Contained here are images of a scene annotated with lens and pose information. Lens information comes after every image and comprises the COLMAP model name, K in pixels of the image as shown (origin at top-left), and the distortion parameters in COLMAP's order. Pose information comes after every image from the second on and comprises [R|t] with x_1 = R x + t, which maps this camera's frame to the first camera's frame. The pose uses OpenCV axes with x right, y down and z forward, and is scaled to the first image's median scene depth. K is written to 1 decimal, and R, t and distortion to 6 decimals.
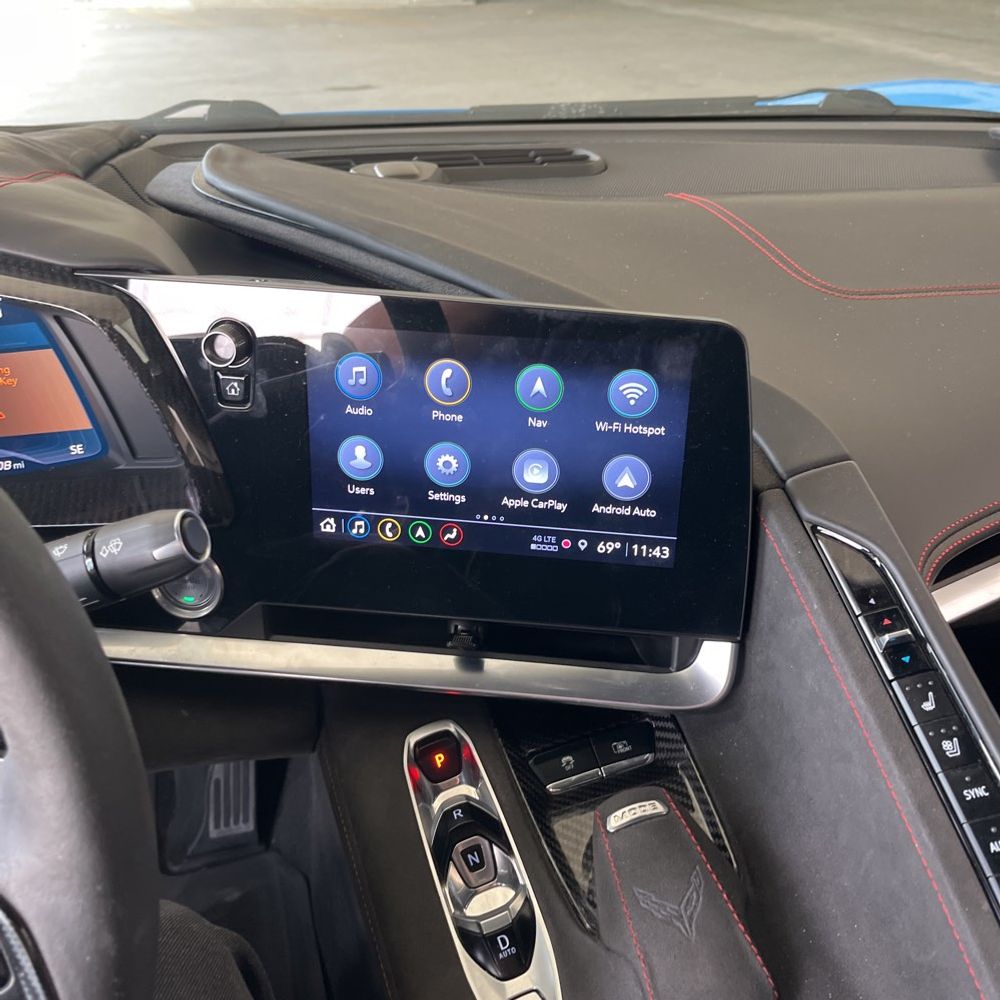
lens RADIAL K [[1013.9, 0, 499.9], [0, 1013.9, 483.5], [0, 0, 1]] dist [0.017593, 0.000000]
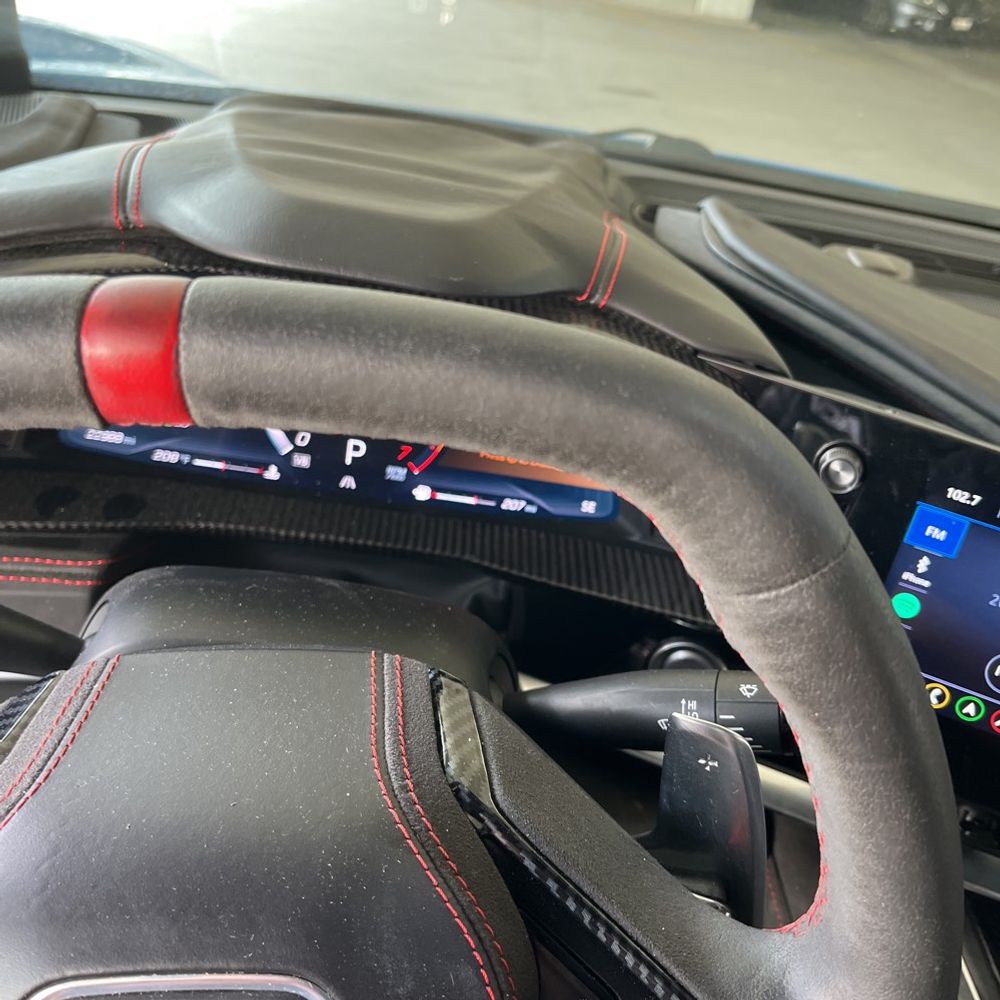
lens RADIAL K [[1013.9, 0, 522.7], [0, 1013.9, 492.7], [0, 0, 1]] dist [0.017593, 0.000000]
pose [[0.959015, 0.258212, -0.116686, -0.372325], [-0.257726, 0.966021, 0.019502, -0.049864], [0.117757, 0.011370, 0.992977, 0.027868]]
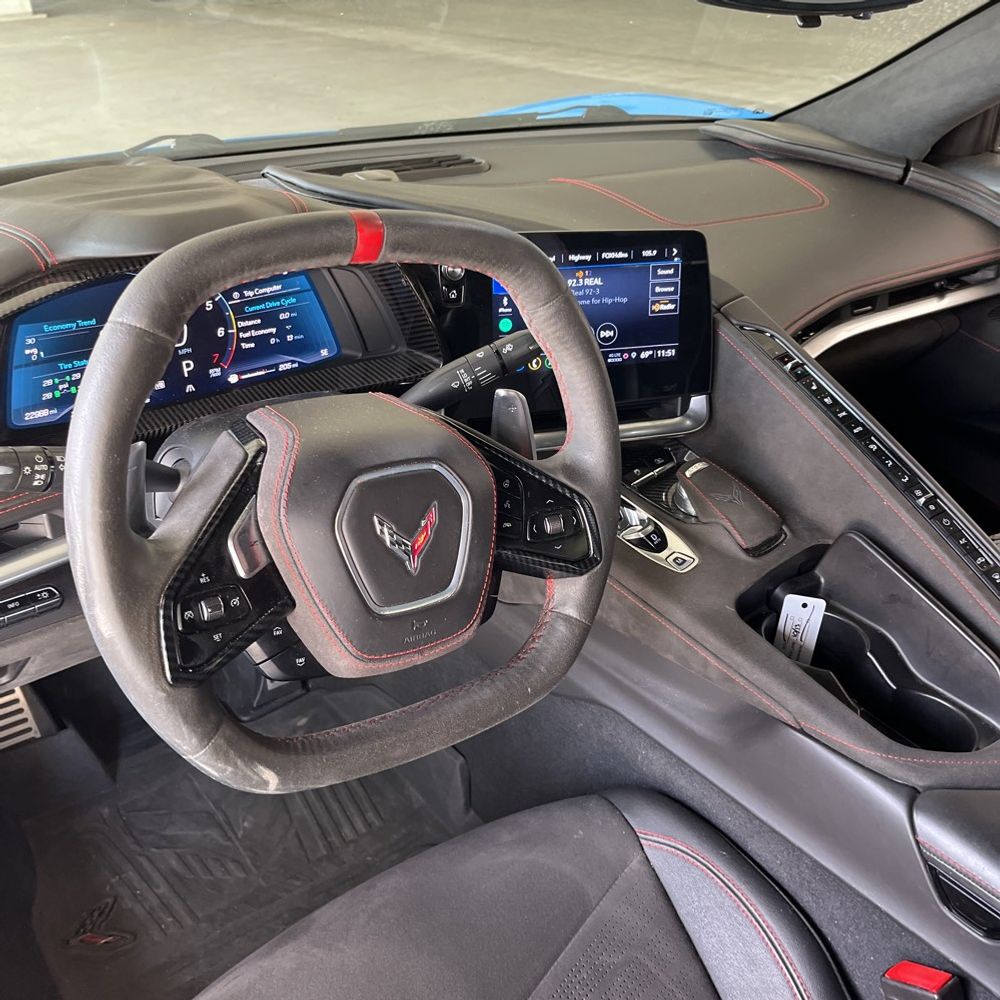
lens RADIAL K [[1013.9, 0, 495.0], [0, 1013.9, 497.5], [0, 0, 1]] dist [0.017593, 0.000000]
pose [[0.927578, -0.171237, 0.332079, -0.758261], [0.168287, 0.985011, 0.037856, 0.186311], [-0.333584, 0.020770, 0.942492, -0.656079]]
